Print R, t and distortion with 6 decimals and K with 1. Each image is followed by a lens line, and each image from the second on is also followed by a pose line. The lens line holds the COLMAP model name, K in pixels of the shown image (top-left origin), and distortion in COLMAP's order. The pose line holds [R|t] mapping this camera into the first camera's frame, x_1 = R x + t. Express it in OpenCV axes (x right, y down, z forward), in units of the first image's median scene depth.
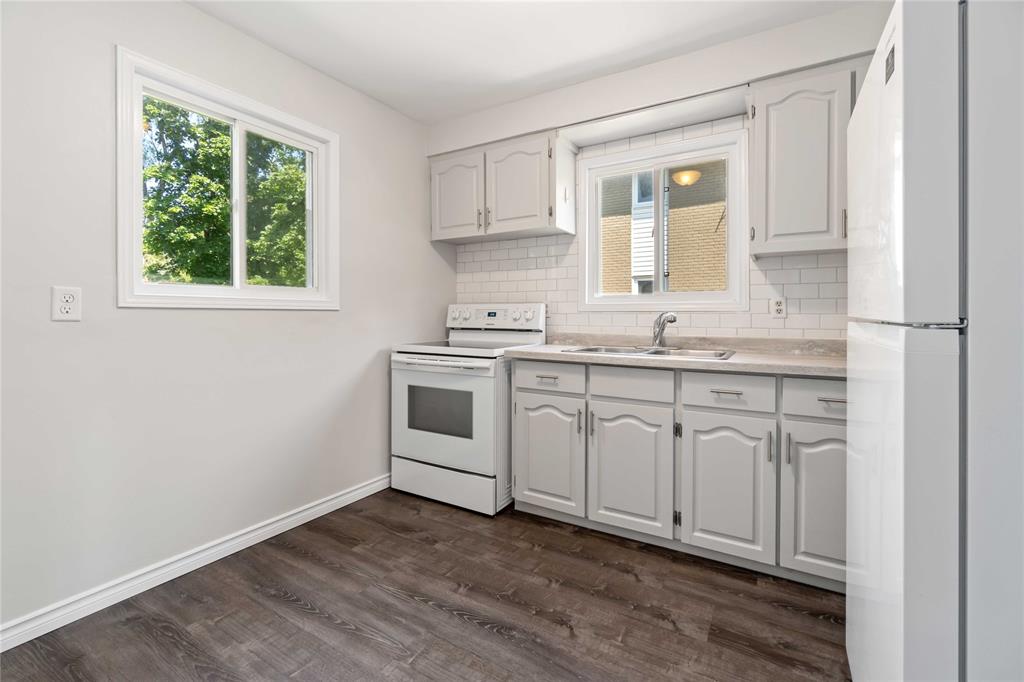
lens RADIAL K [[446.6, 0, 512.0], [0, 446.6, 341.0], [0, 0, 1]] dist [0.000110, 0.000037]
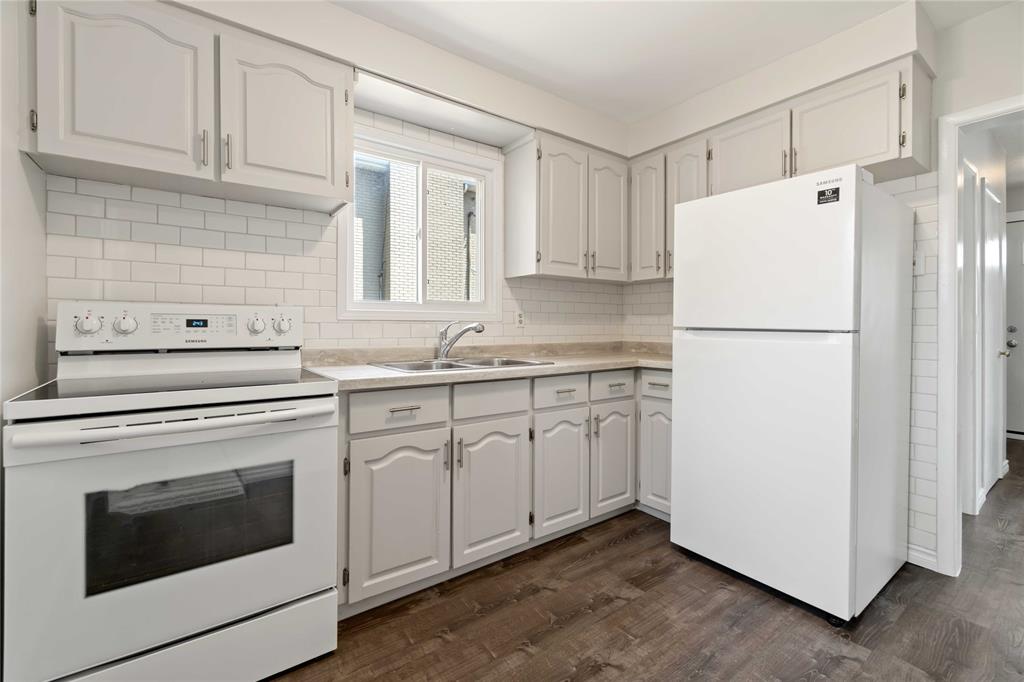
lens RADIAL K [[442.2, 0, 510.8], [0, 442.2, 343.8], [0, 0, 1]] dist [-0.003697, -0.000023]
pose [[0.391135, -0.038902, 0.919511, -0.548164], [0.050577, 0.998505, 0.020730, -0.035093], [-0.918943, 0.038397, 0.392517, 0.577349]]
